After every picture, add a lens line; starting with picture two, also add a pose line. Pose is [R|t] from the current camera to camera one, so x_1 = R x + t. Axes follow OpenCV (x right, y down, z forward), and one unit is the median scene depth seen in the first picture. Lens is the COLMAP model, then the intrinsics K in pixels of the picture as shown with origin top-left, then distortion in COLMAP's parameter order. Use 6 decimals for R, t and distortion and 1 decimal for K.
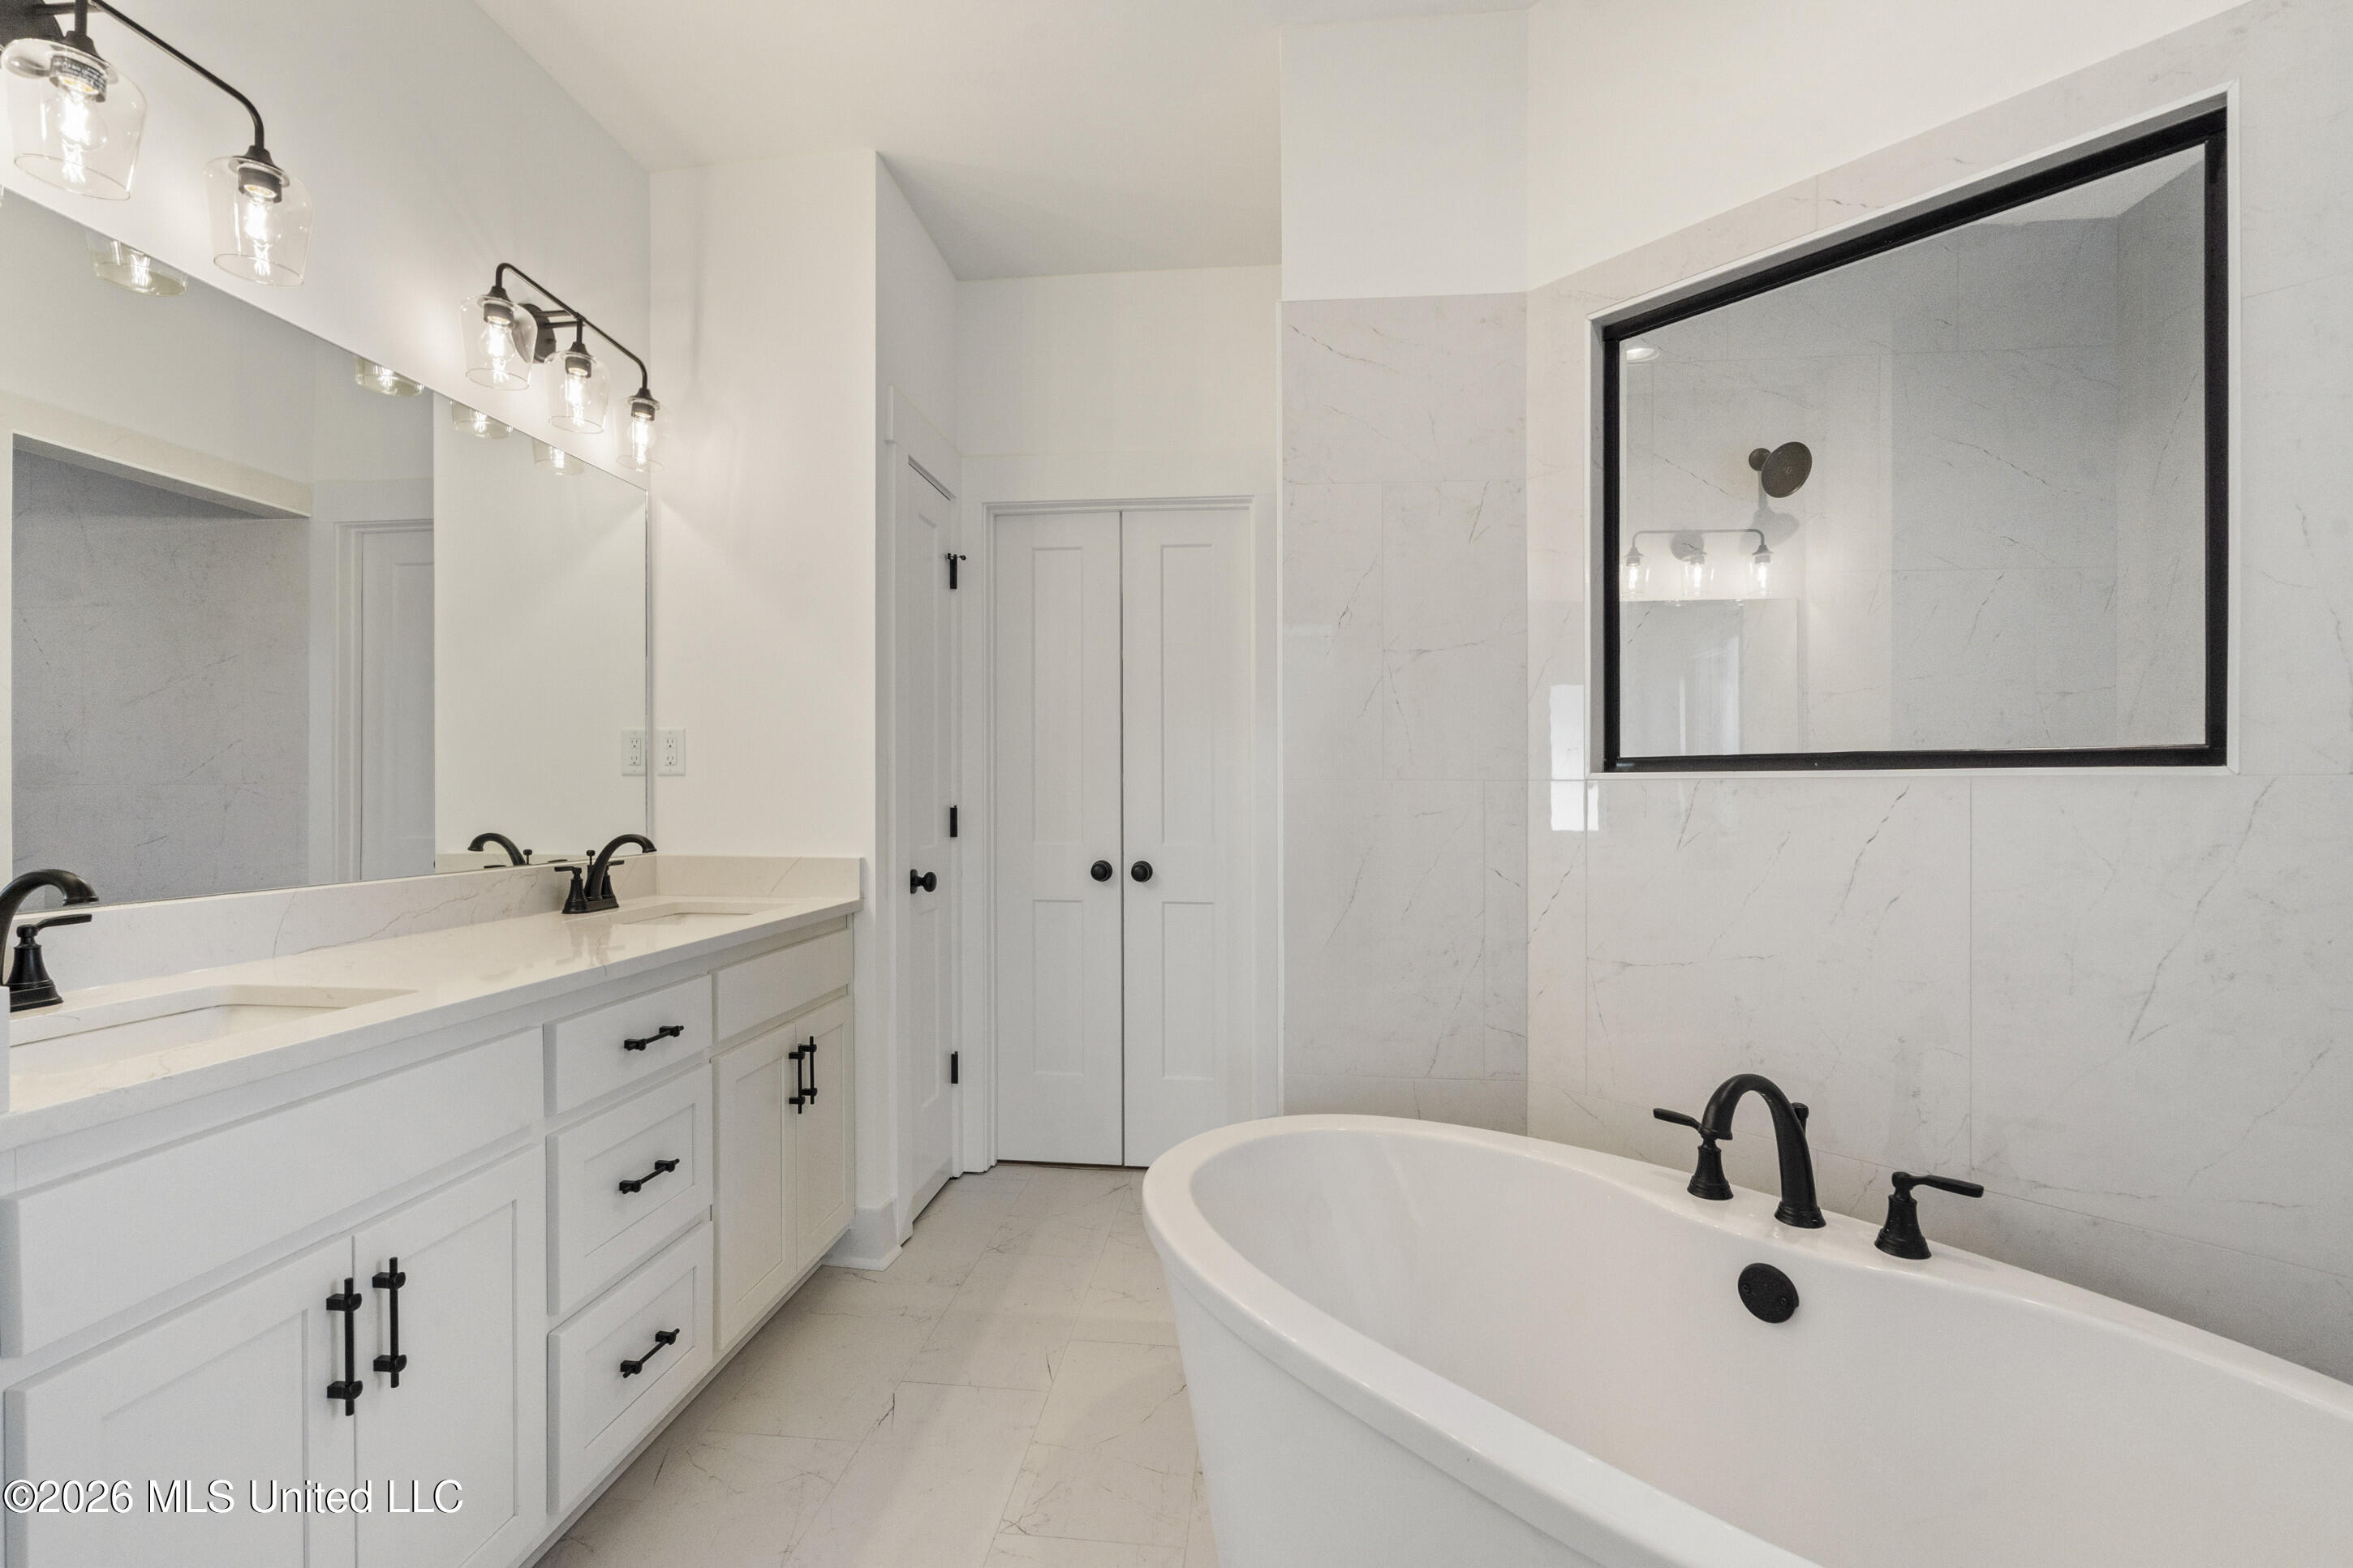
lens RADIAL K [[1069.8, 0, 1174.2], [0, 1069.8, 789.9], [0, 0, 1]] dist [-0.006570, 0.001132]
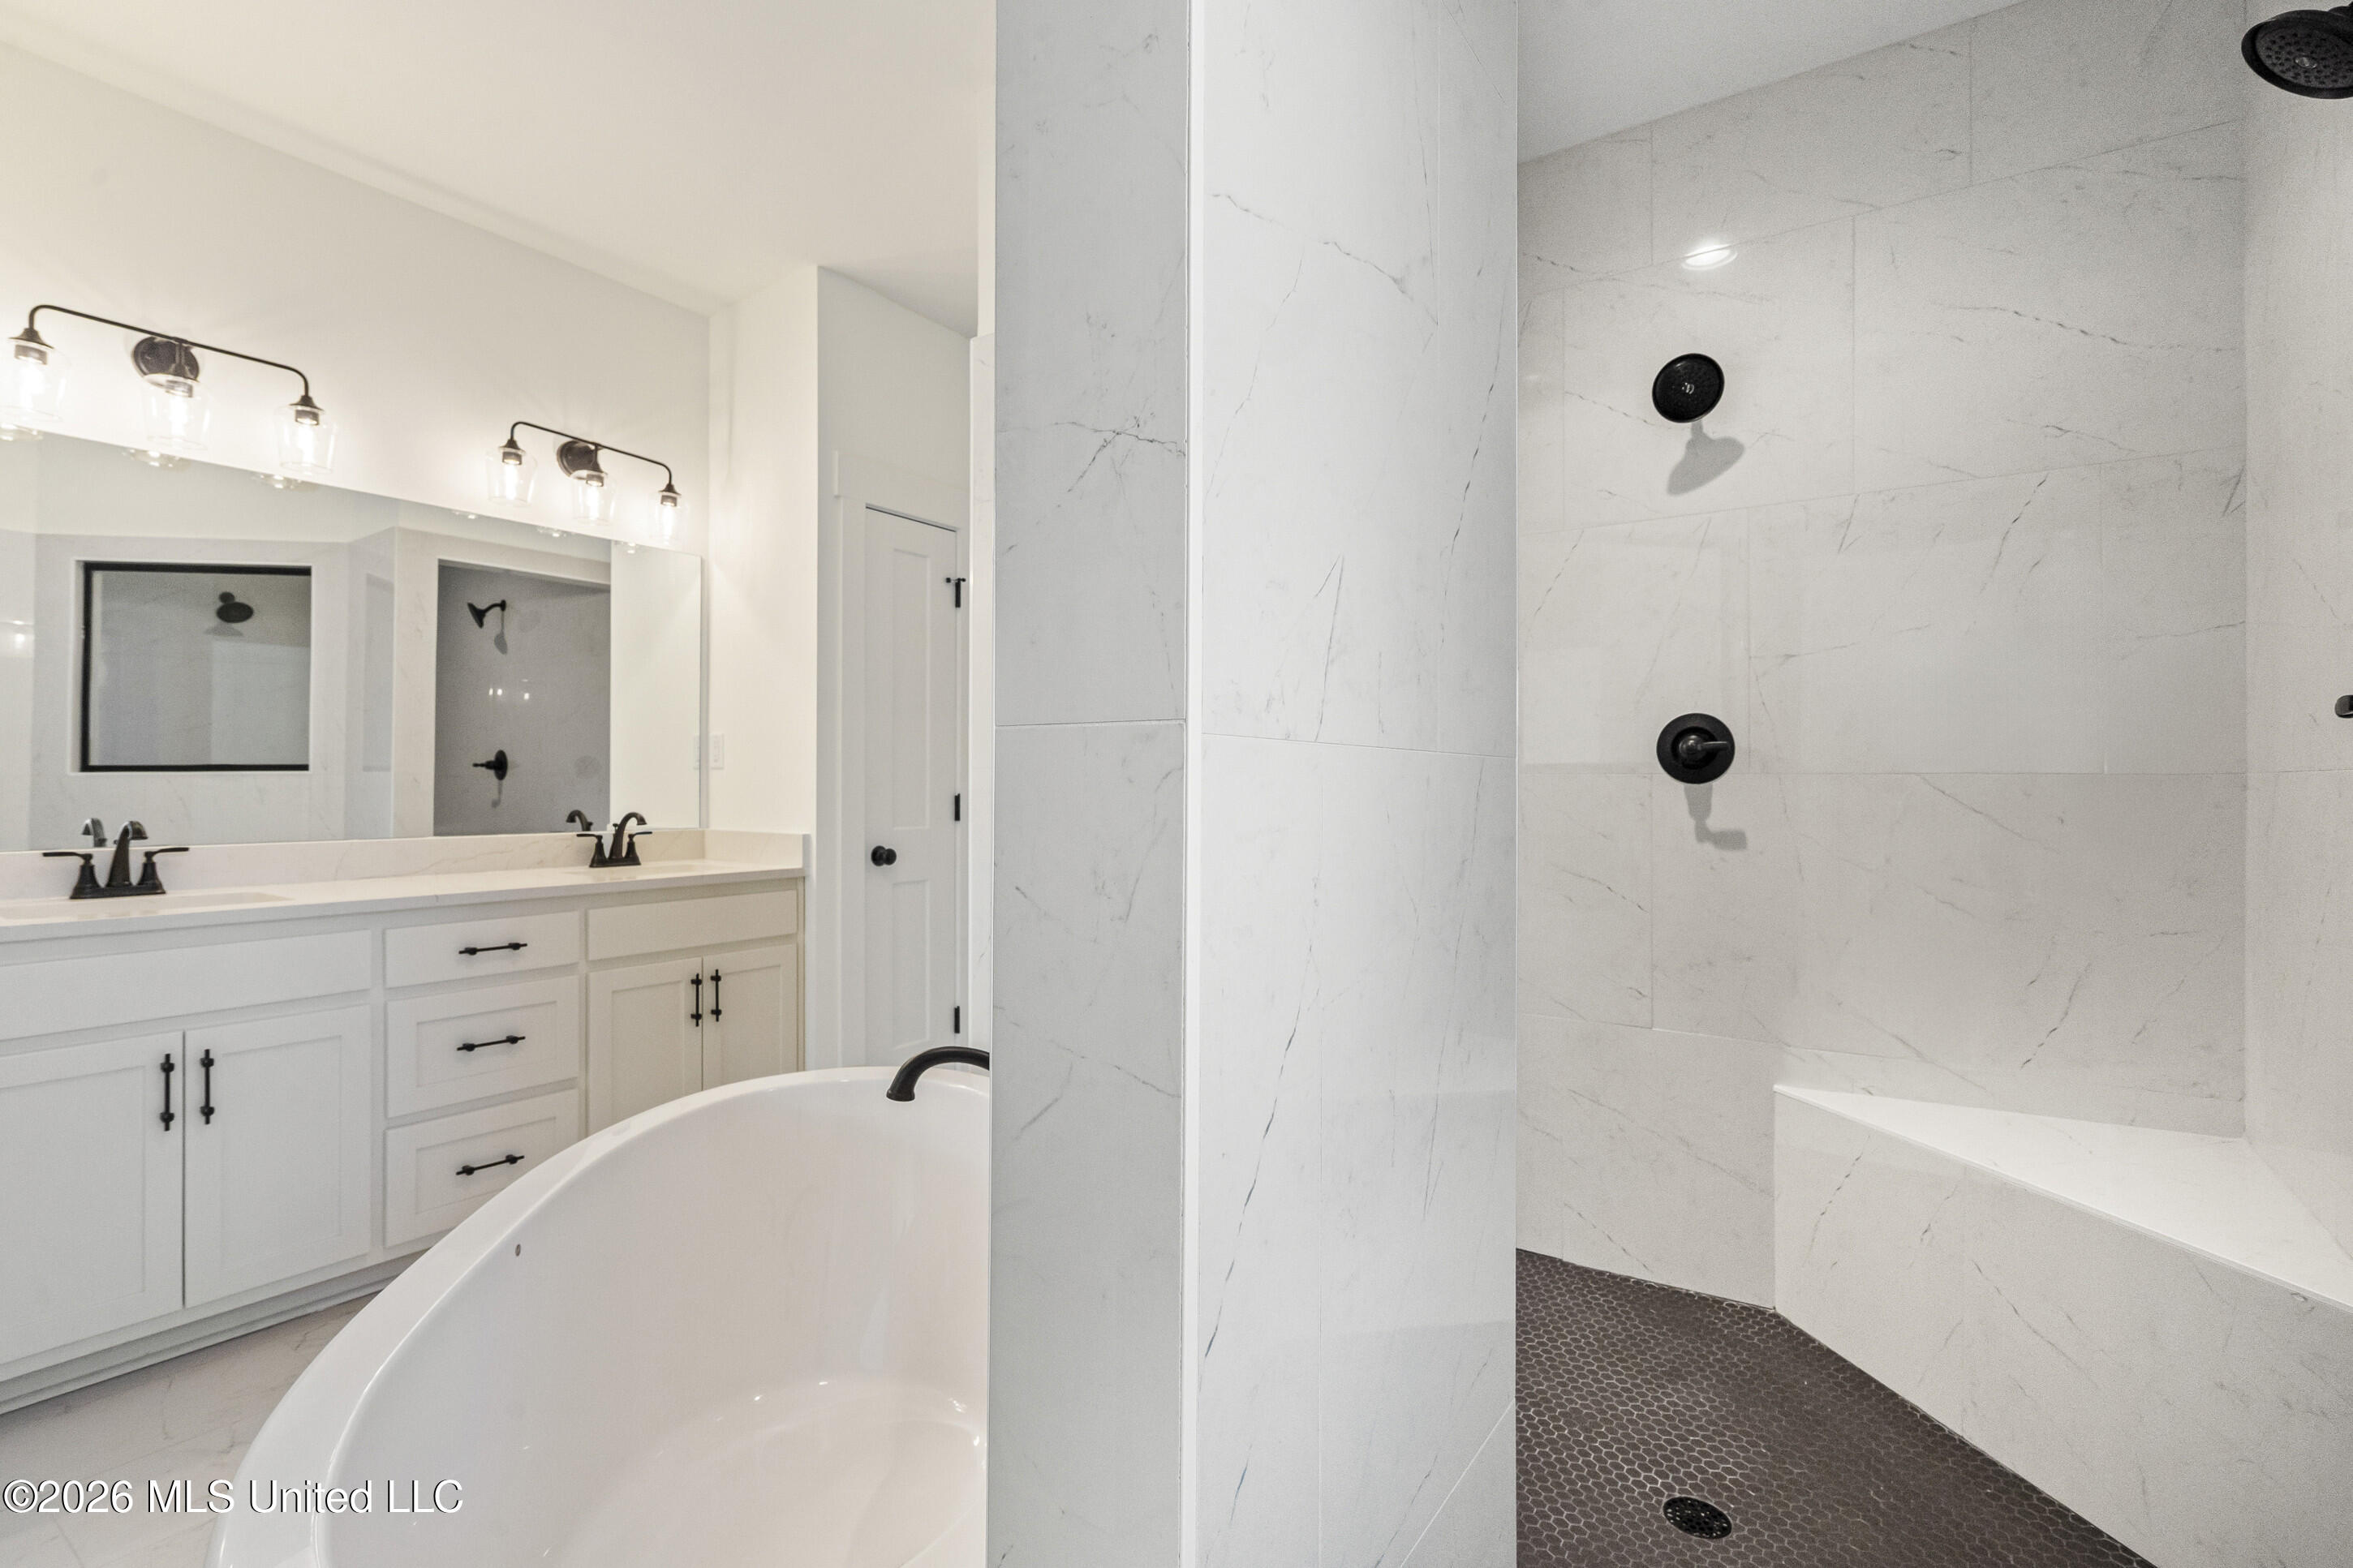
lens RADIAL K [[1069.8, 0, 1177.8], [0, 1069.8, 779.4], [0, 0, 1]] dist [-0.006570, 0.001132]
pose [[0.878045, 0.000845, -0.478577, 0.690471], [-0.001490, 0.999998, -0.000969, 0.000273], [0.478575, 0.001564, 0.878045, 0.110064]]
